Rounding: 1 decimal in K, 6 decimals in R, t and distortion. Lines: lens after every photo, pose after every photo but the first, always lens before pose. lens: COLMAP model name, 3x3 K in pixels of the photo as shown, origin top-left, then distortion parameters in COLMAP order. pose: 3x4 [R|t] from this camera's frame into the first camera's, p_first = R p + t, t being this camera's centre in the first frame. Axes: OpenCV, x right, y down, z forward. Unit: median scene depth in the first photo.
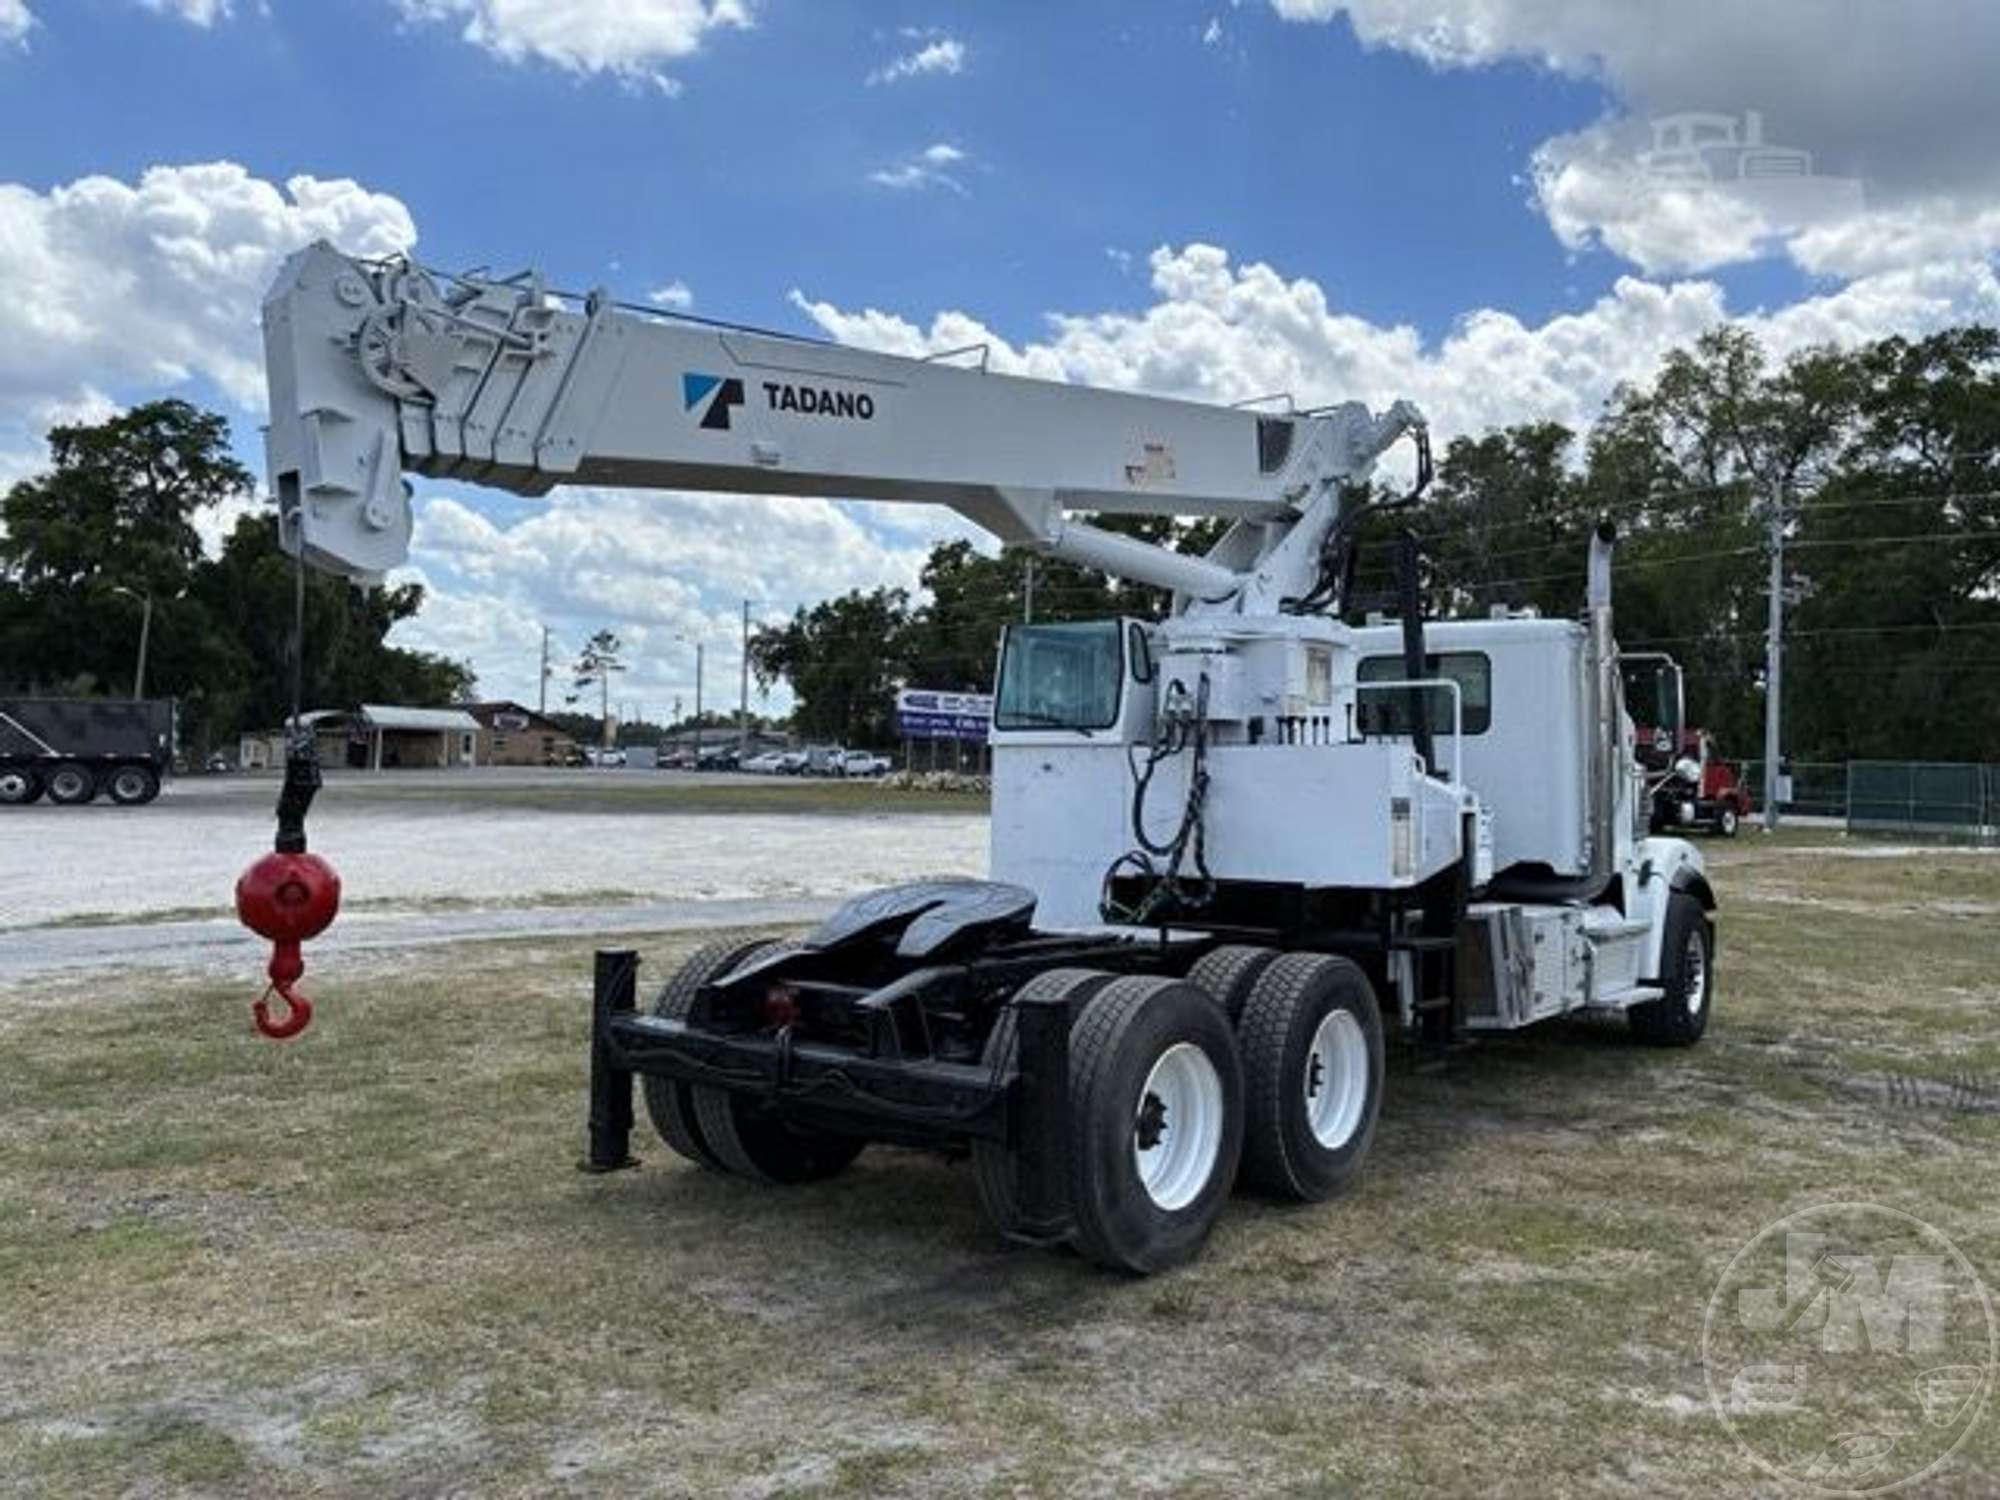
lens RADIAL K [[1512.4, 0, 996.0], [0, 1512.4, 736.5], [0, 0, 1]] dist [0.041270, -0.048386]
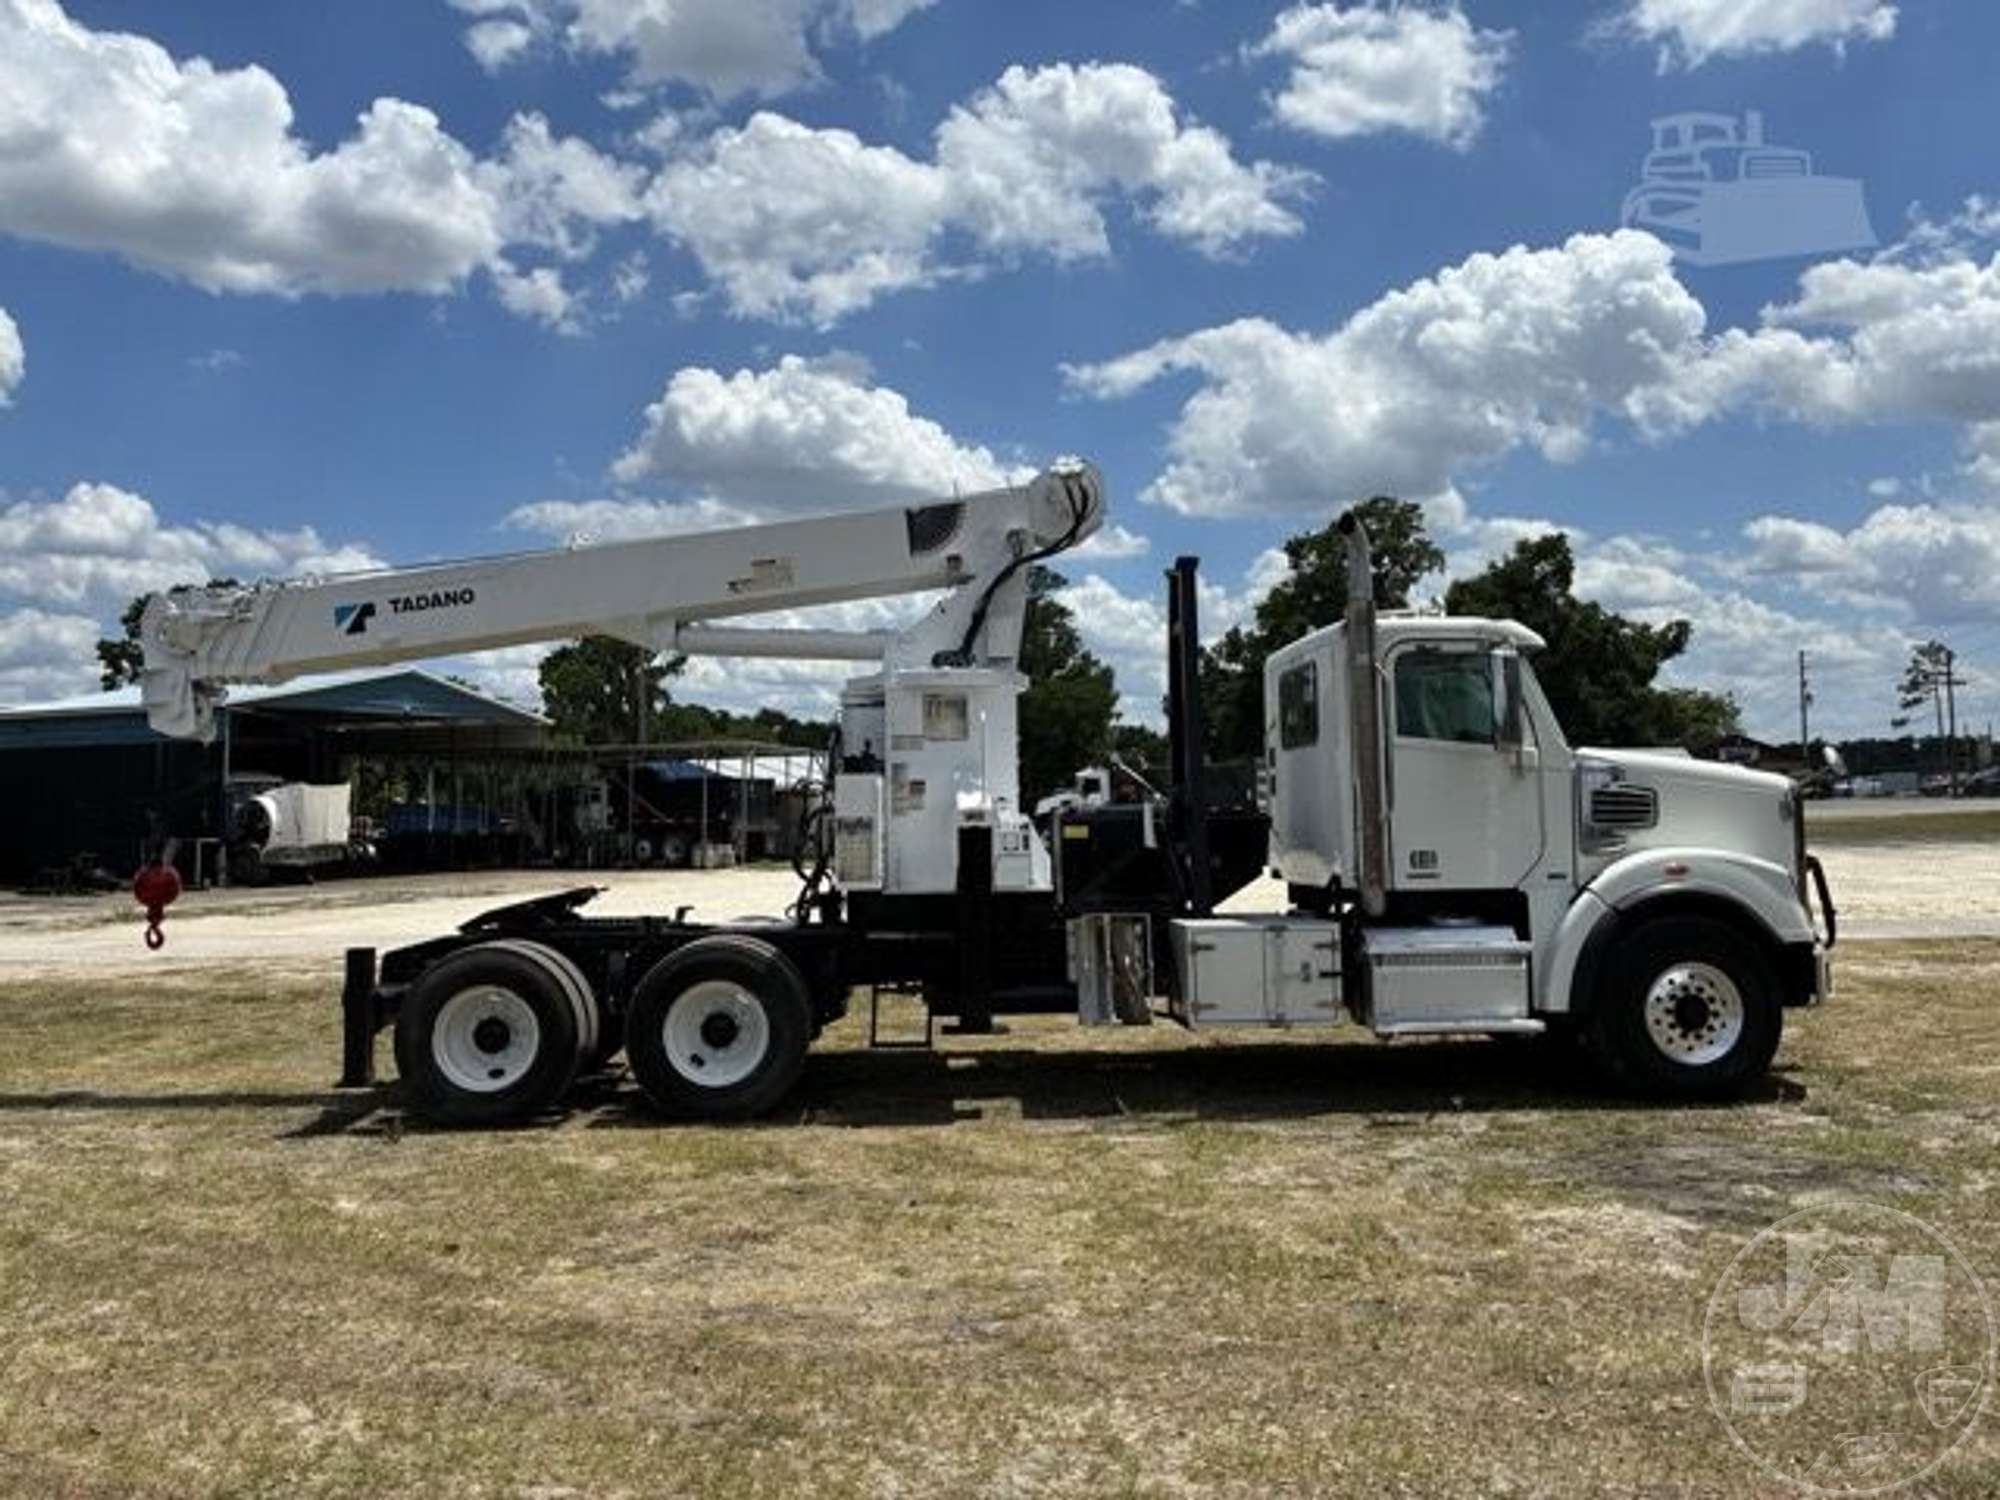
lens RADIAL K [[1512.4, 0, 996.0], [0, 1512.4, 736.5], [0, 0, 1]] dist [0.041270, -0.048386]
pose [[0.648774, -0.075541, -0.757223, 0.130526], [0.054503, 0.997118, -0.052776, 0.004672], [0.759027, -0.007031, 0.651021, 0.030011]]
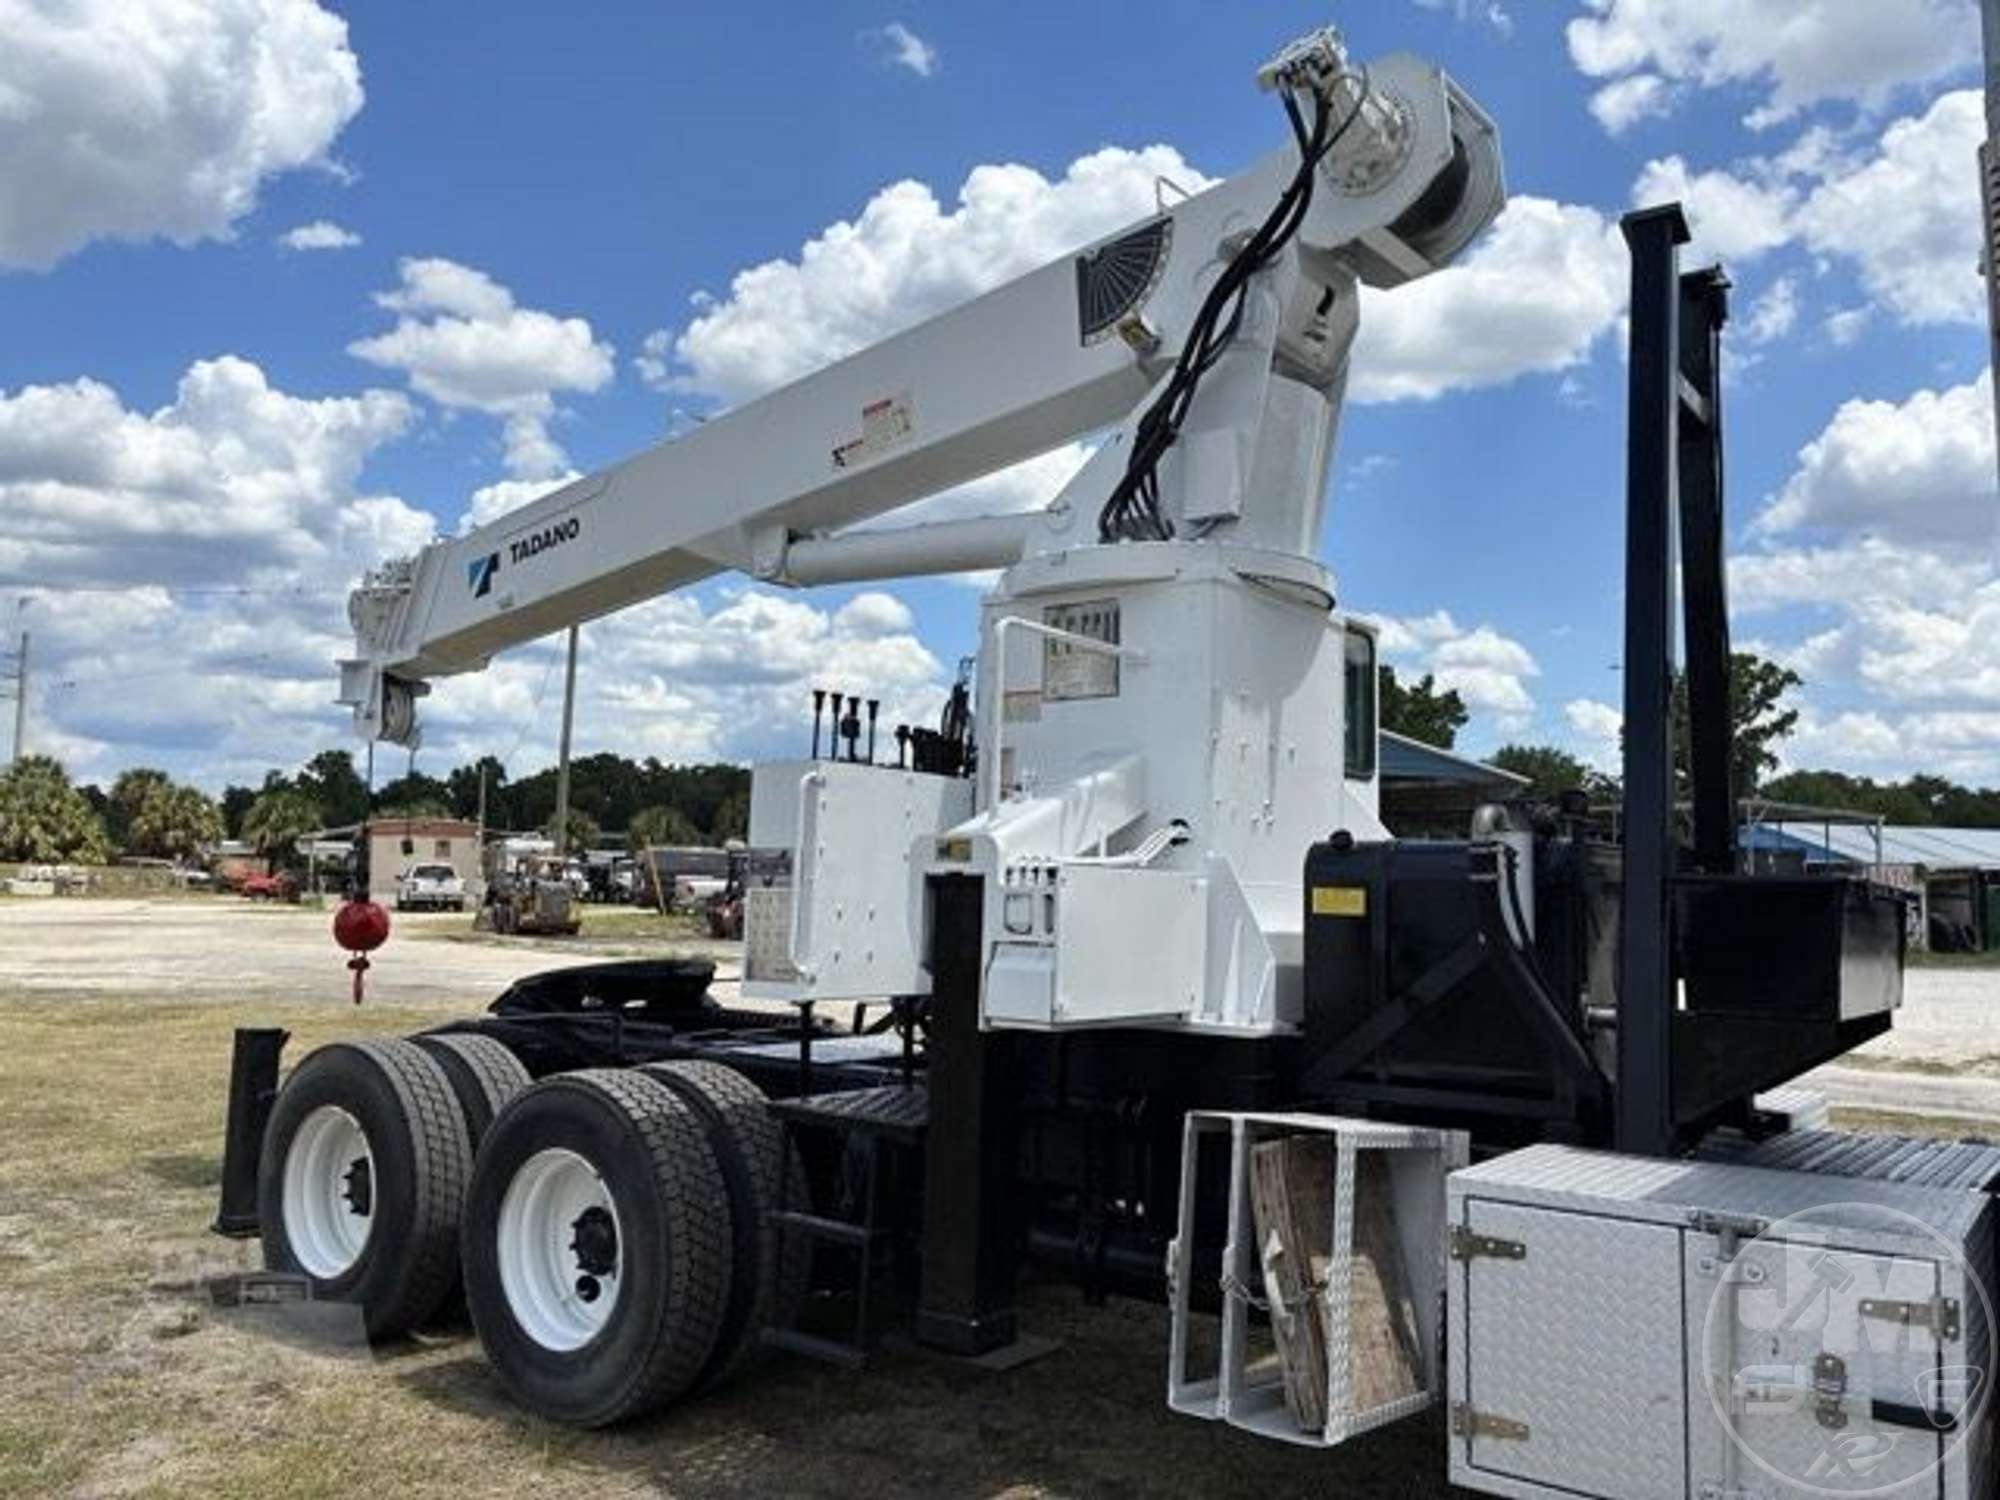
lens RADIAL K [[1558.9, 0, 1000.0], [0, 1558.9, 750.0], [0, 0, 1]] dist [0.003585, -0.000221]
pose [[0.009888, -0.116041, -0.993195, 0.090272], [0.010297, 0.993203, -0.115940, 0.007488], [0.999898, -0.009080, 0.011016, 0.110810]]
